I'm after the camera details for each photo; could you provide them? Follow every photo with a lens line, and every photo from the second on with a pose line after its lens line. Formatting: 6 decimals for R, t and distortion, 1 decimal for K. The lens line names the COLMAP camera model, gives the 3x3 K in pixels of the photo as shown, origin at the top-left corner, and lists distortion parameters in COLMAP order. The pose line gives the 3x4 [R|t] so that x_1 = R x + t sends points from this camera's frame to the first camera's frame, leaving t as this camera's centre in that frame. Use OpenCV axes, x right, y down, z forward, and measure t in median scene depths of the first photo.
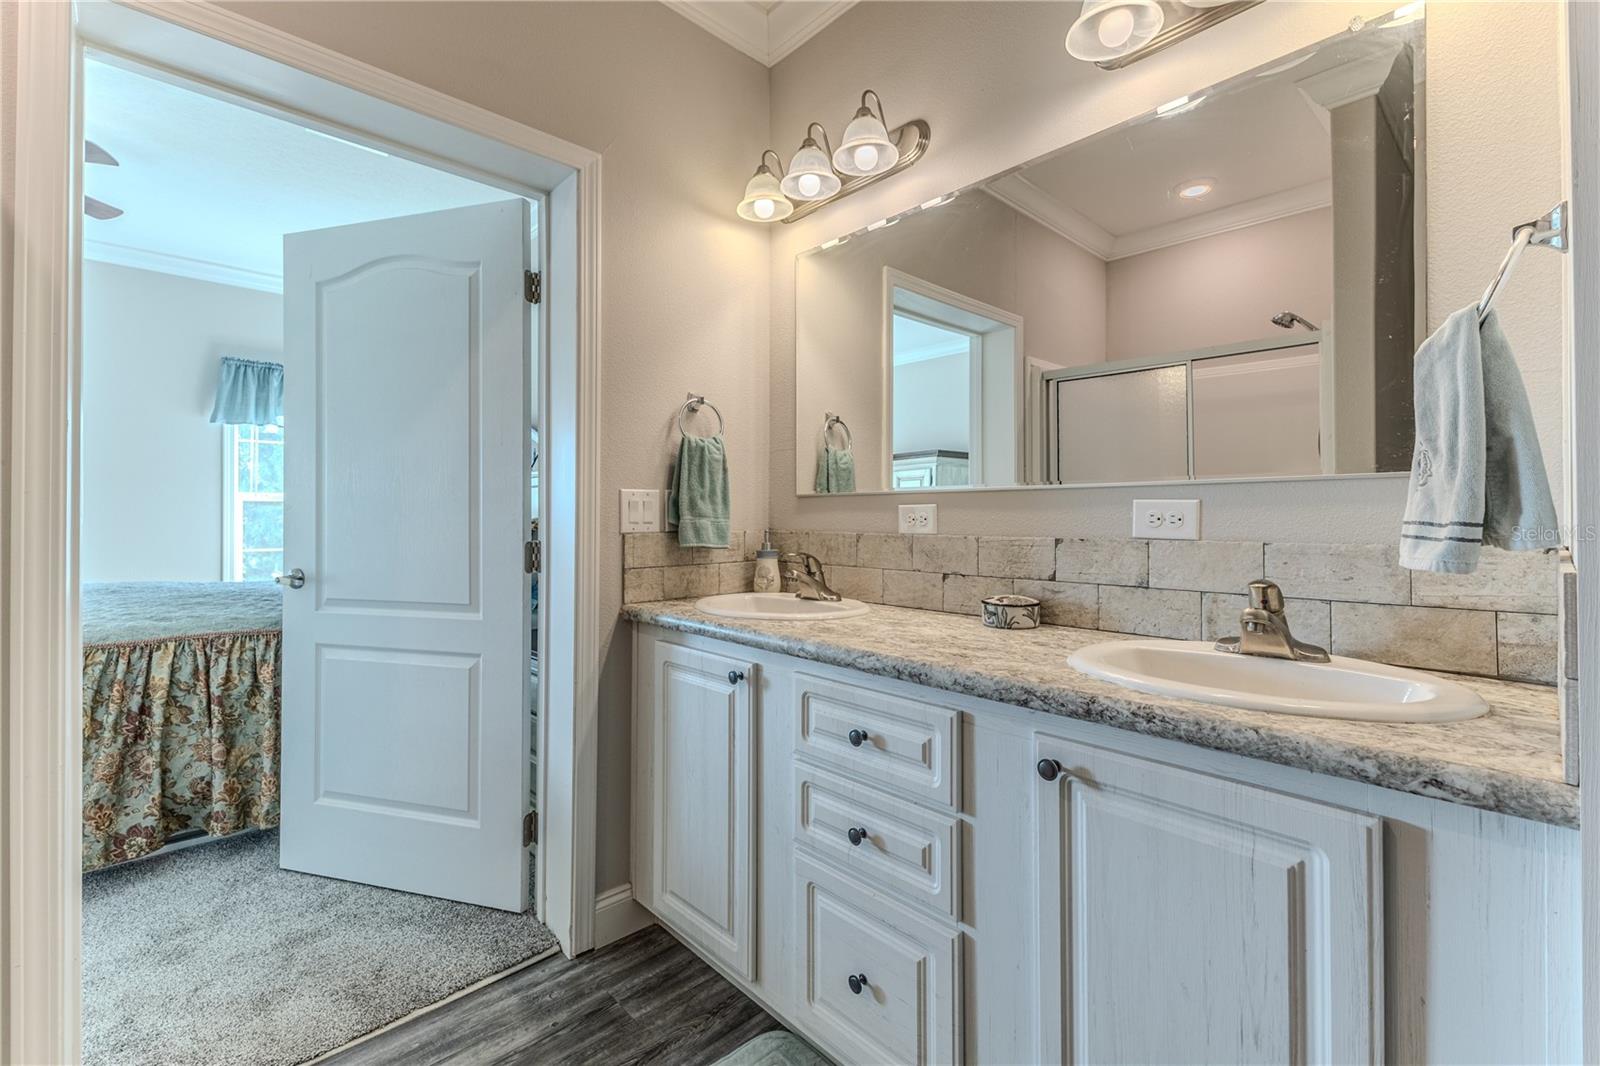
lens RADIAL K [[719.1, 0, 785.2], [0, 719.1, 532.1], [0, 0, 1]] dist [0.008098, -0.000285]
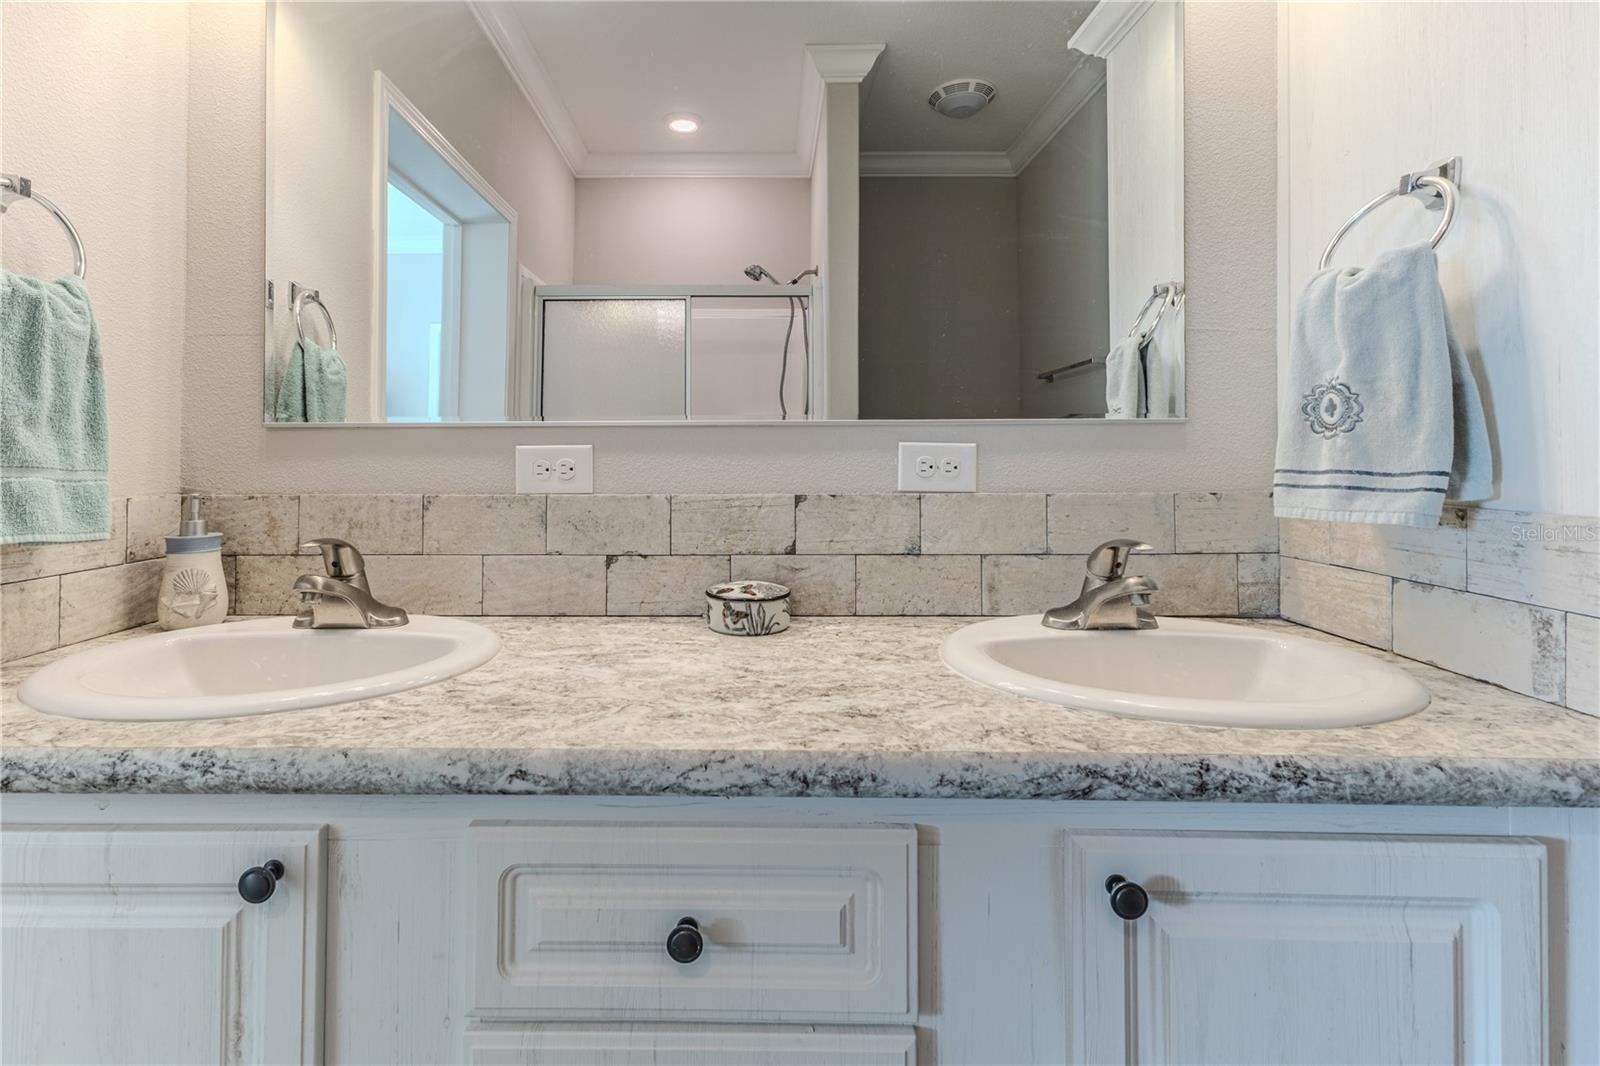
lens RADIAL K [[741.4, 0, 766.3], [0, 741.4, 453.0], [0, 0, 1]] dist [0.011391, -0.001076]
pose [[0.679096, 0.002980, 0.734044, -0.189997], [0.019012, 0.999585, -0.021647, -0.017674], [-0.733803, 0.028656, 0.678757, 0.534796]]
